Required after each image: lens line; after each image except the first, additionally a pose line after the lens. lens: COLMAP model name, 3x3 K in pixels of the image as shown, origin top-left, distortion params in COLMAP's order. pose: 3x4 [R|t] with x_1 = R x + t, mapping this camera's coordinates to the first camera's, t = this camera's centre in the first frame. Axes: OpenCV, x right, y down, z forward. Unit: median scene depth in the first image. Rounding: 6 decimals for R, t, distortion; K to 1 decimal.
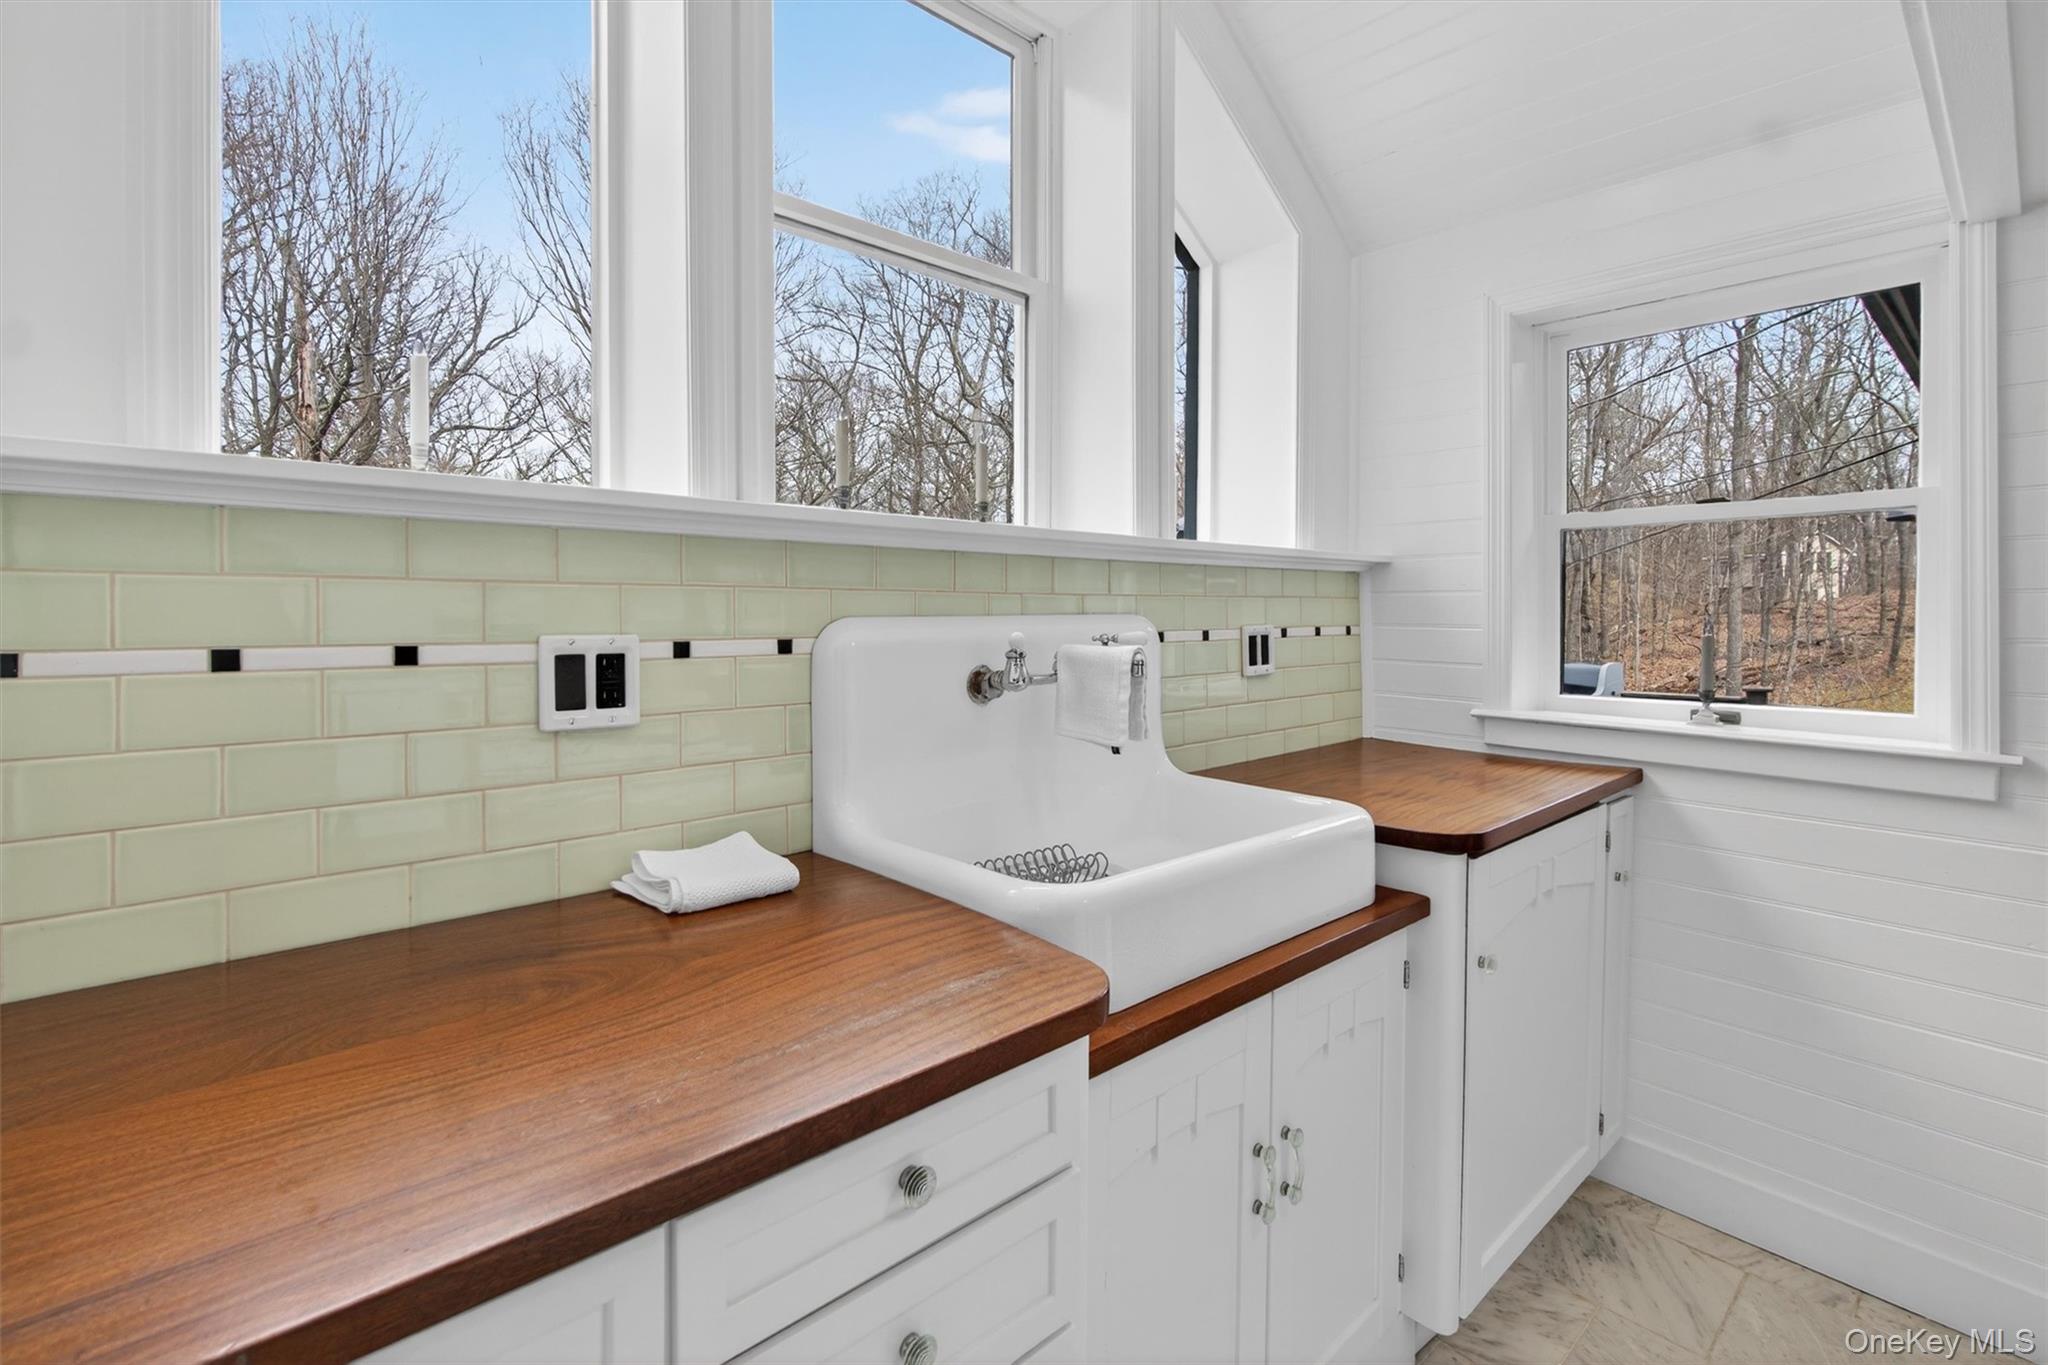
lens RADIAL K [[917.7, 0, 976.0], [0, 917.7, 639.0], [0, 0, 1]] dist [0.005171, -0.004020]
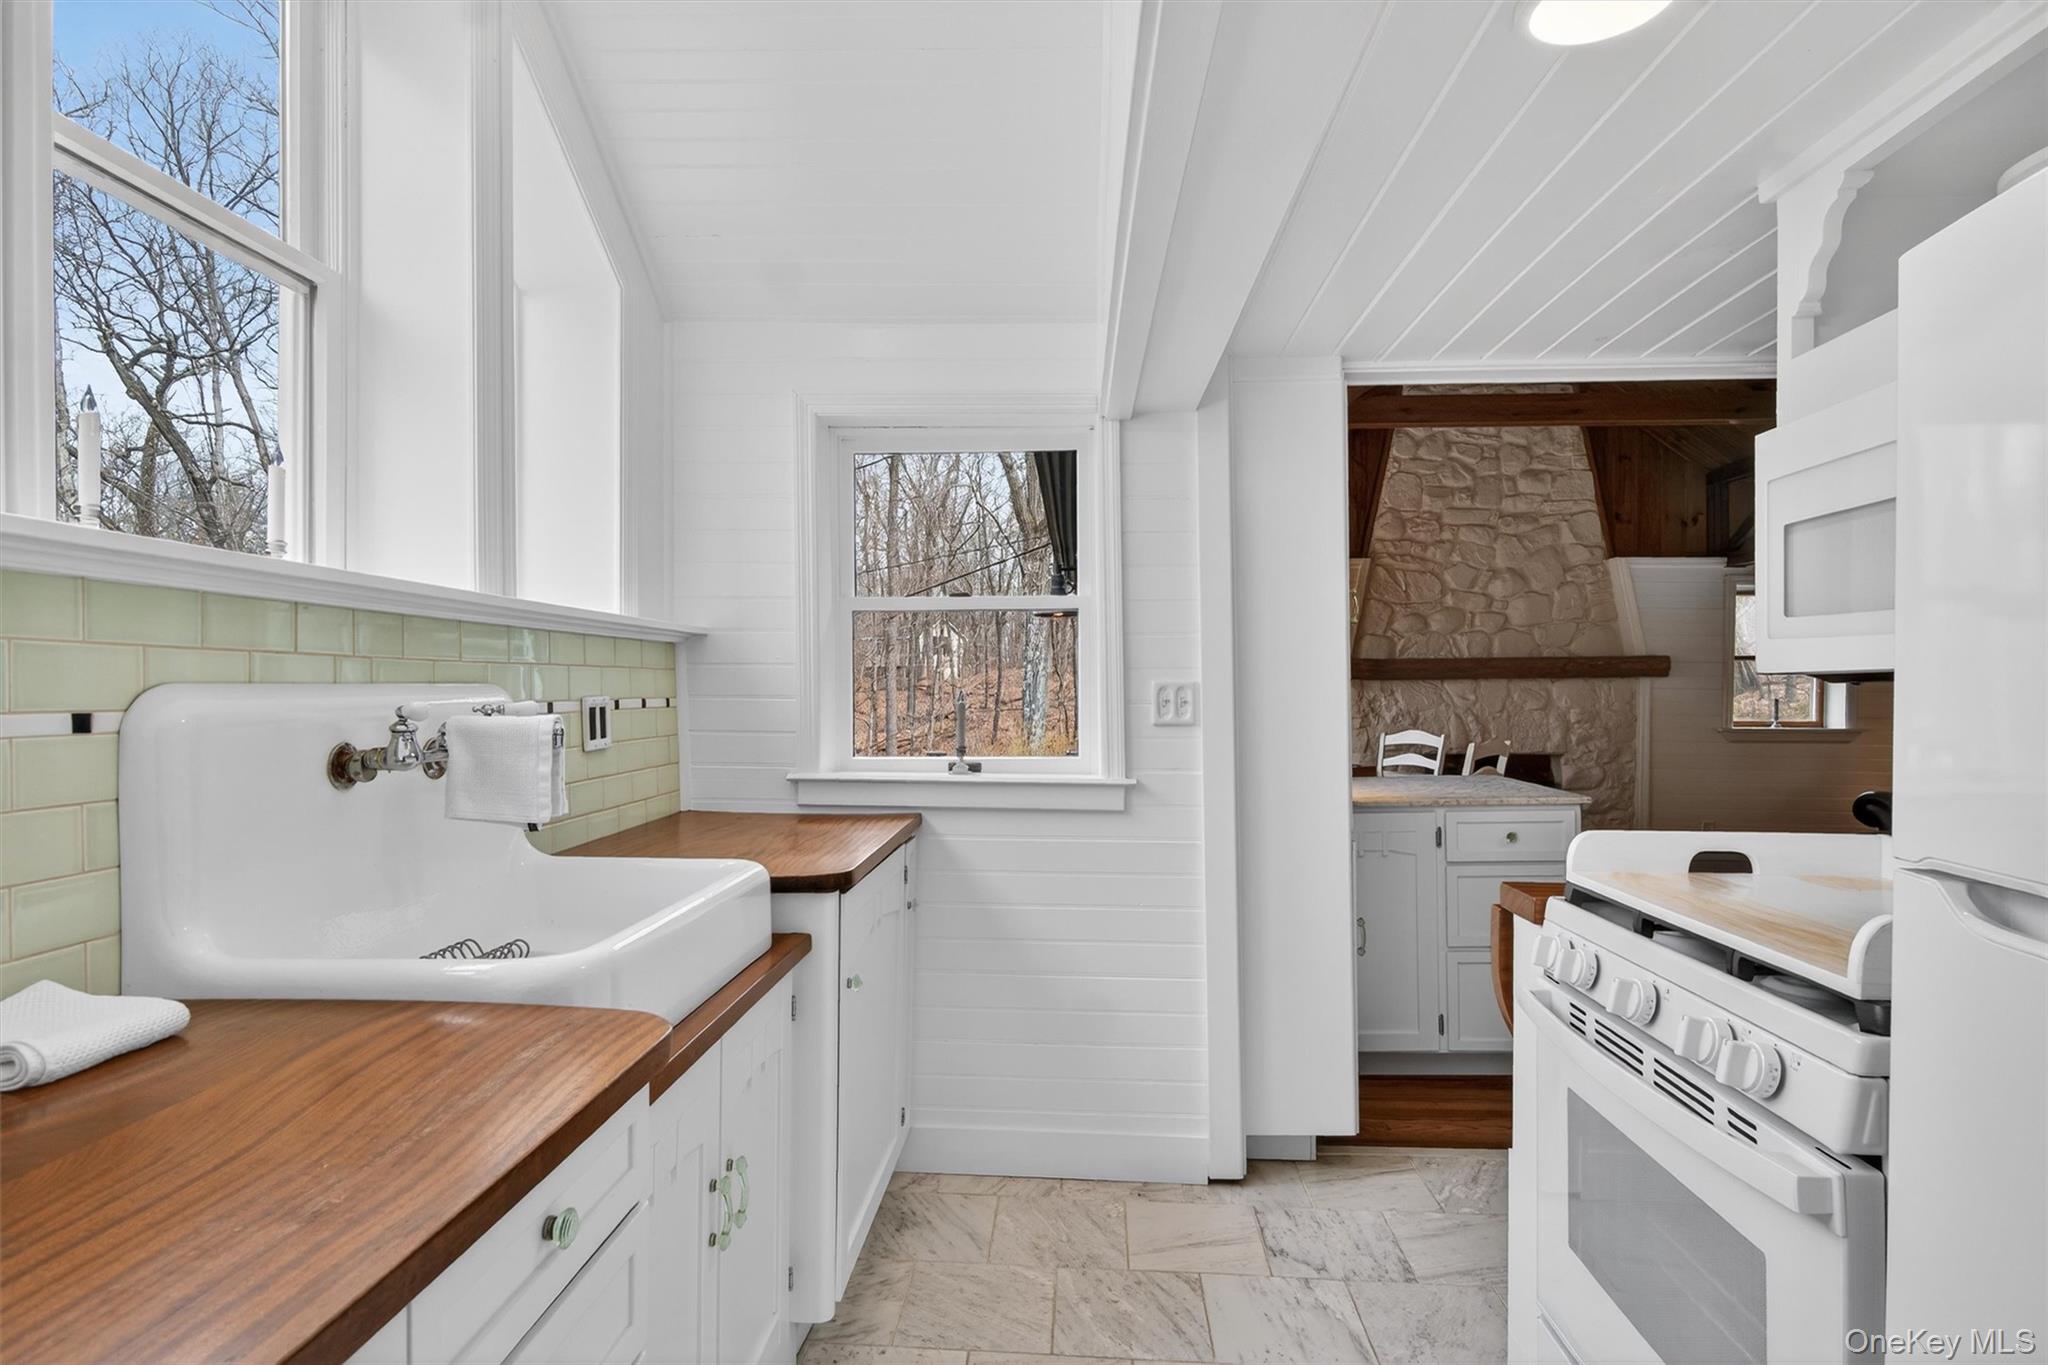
lens RADIAL K [[1090.2, 0, 980.0], [0, 1090.2, 698.5], [0, 0, 1]] dist [-0.011029, -0.002531]
pose [[0.714892, -0.005000, 0.699217, -0.257835], [0.019226, 0.999737, -0.012508, 0.011613], [-0.698970, 0.022385, 0.714800, -0.092987]]
